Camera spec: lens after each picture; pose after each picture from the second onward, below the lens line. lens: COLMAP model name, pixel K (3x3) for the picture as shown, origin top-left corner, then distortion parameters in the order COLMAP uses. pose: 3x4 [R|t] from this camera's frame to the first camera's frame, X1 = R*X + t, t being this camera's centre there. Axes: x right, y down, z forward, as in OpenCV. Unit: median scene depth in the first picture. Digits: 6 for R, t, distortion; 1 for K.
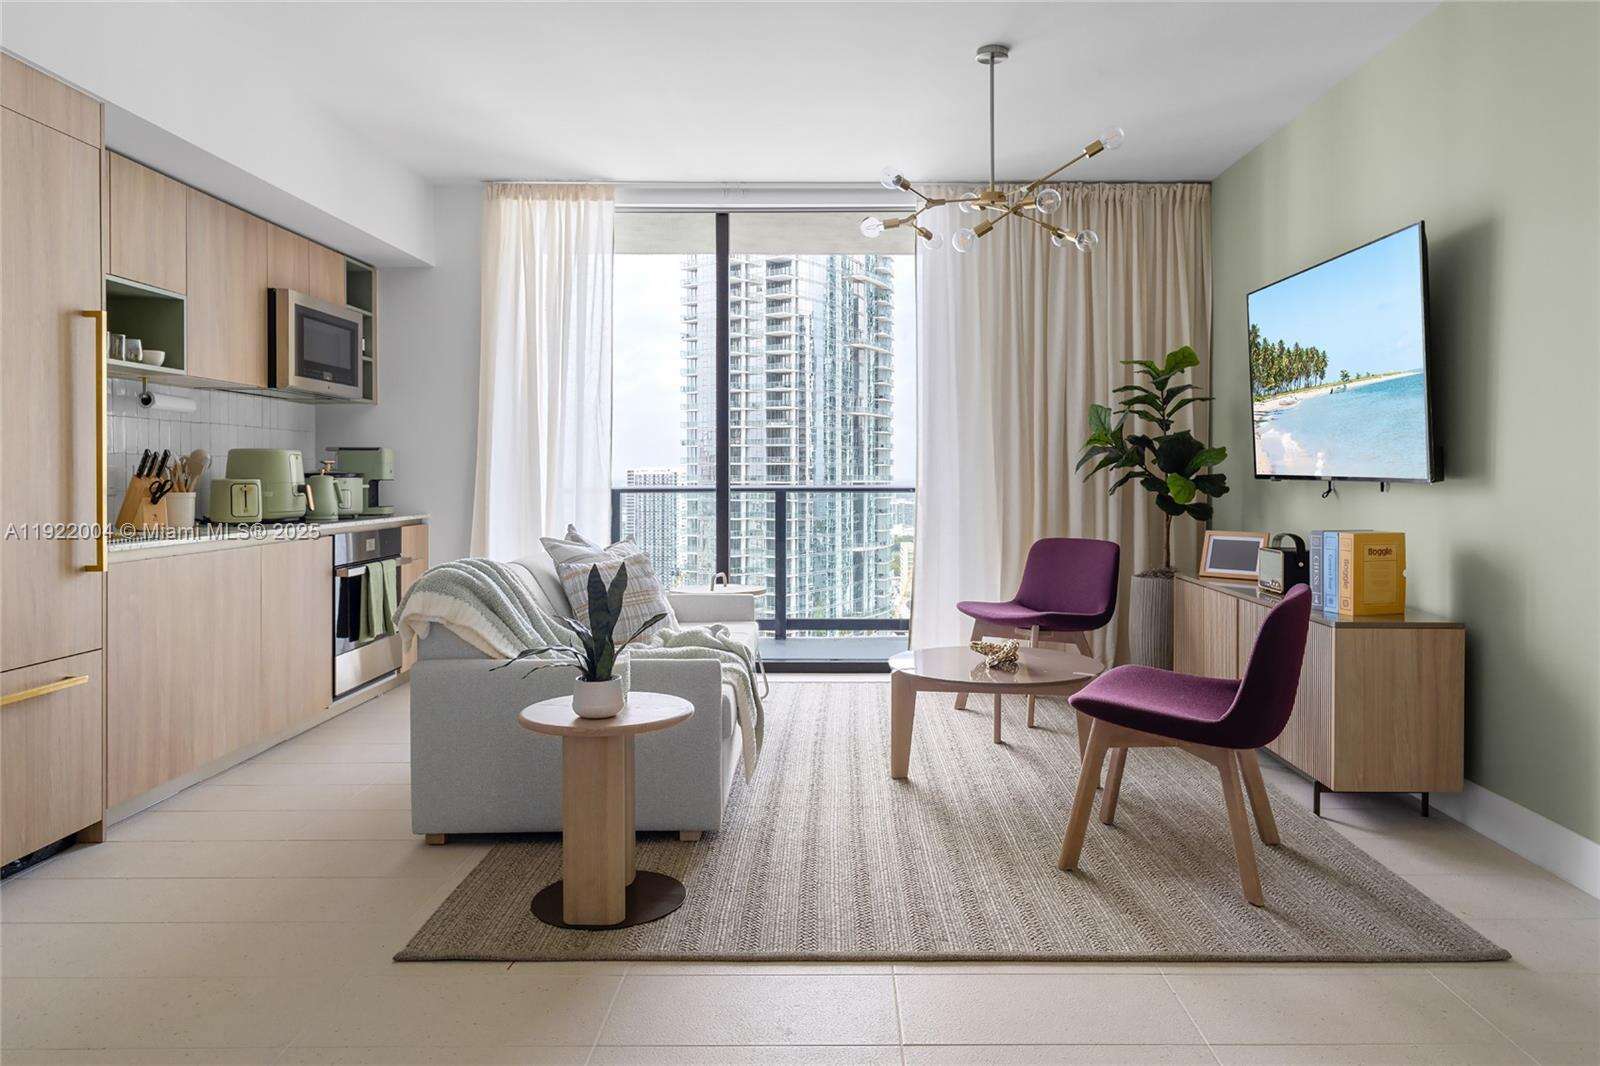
lens RADIAL K [[1094.1, 0, 800.6], [0, 1094.1, 481.1], [0, 0, 1]] dist [0.009823, 0.001324]
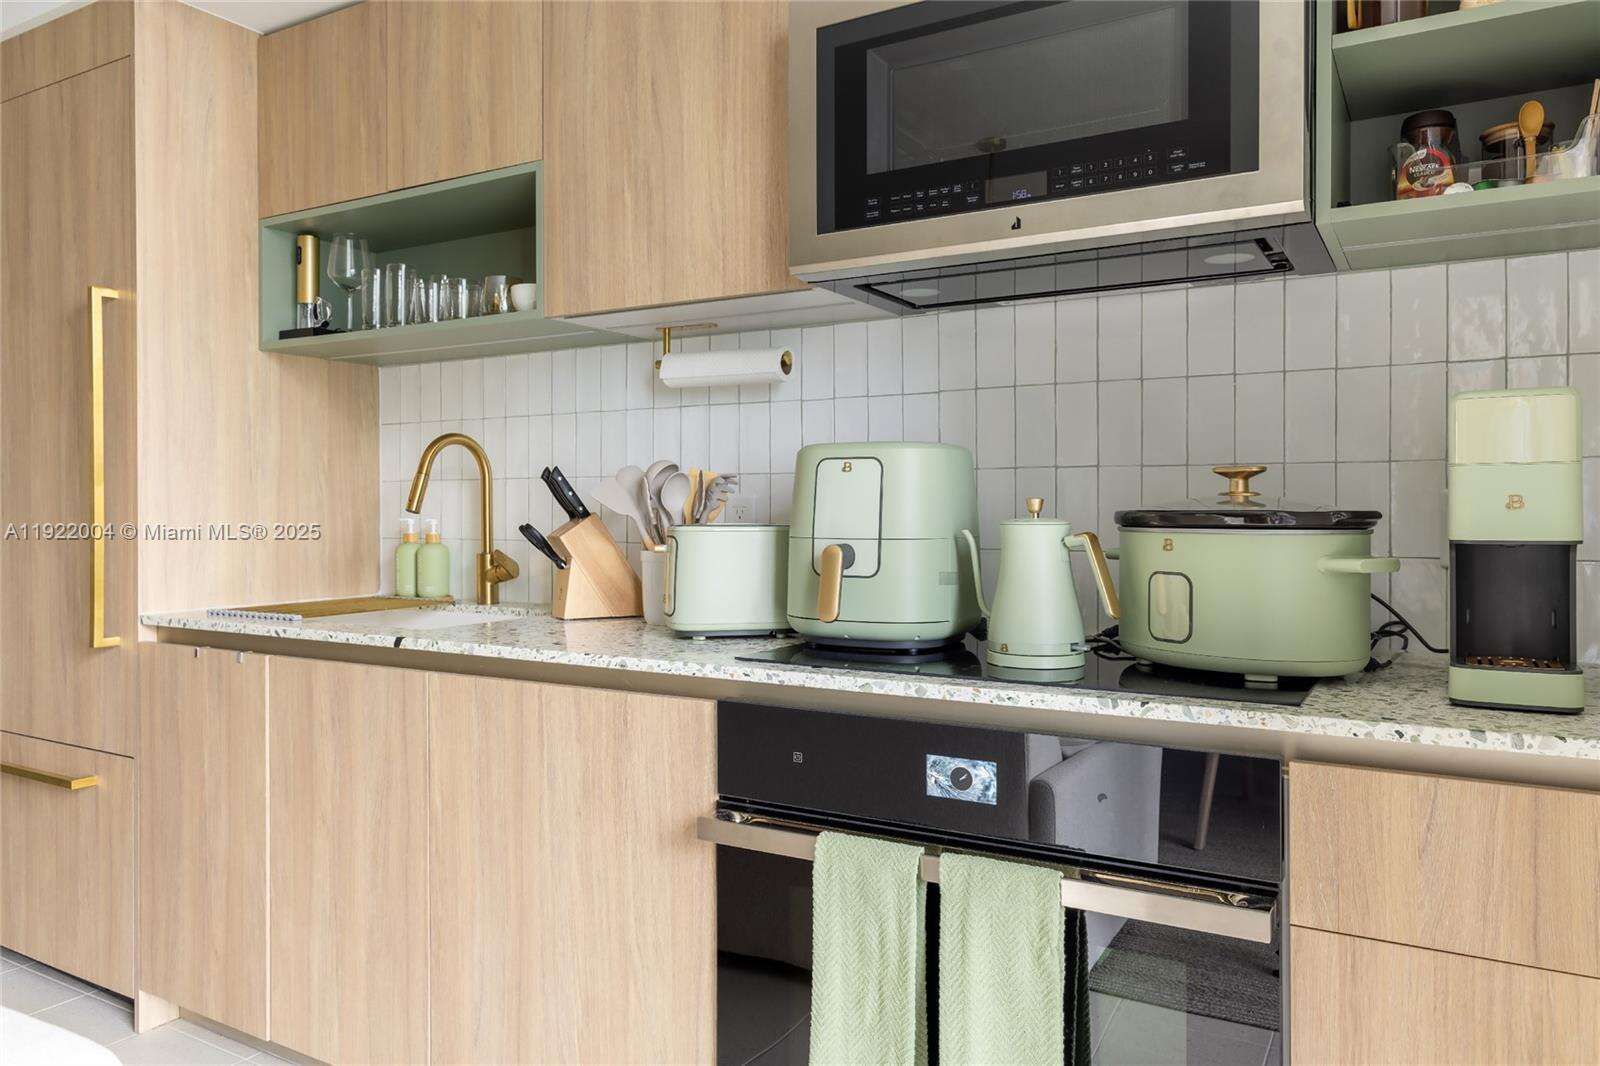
lens RADIAL K [[1106.8, 0, 800.7], [0, 1106.8, 510.2], [0, 0, 1]] dist [0.003339, 0.000857]
pose [[-0.488190, 0.000239, -0.872737, -0.603565], [-0.006989, 0.999967, 0.004183, -0.037424], [0.872709, 0.008142, -0.488172, 4.787069]]
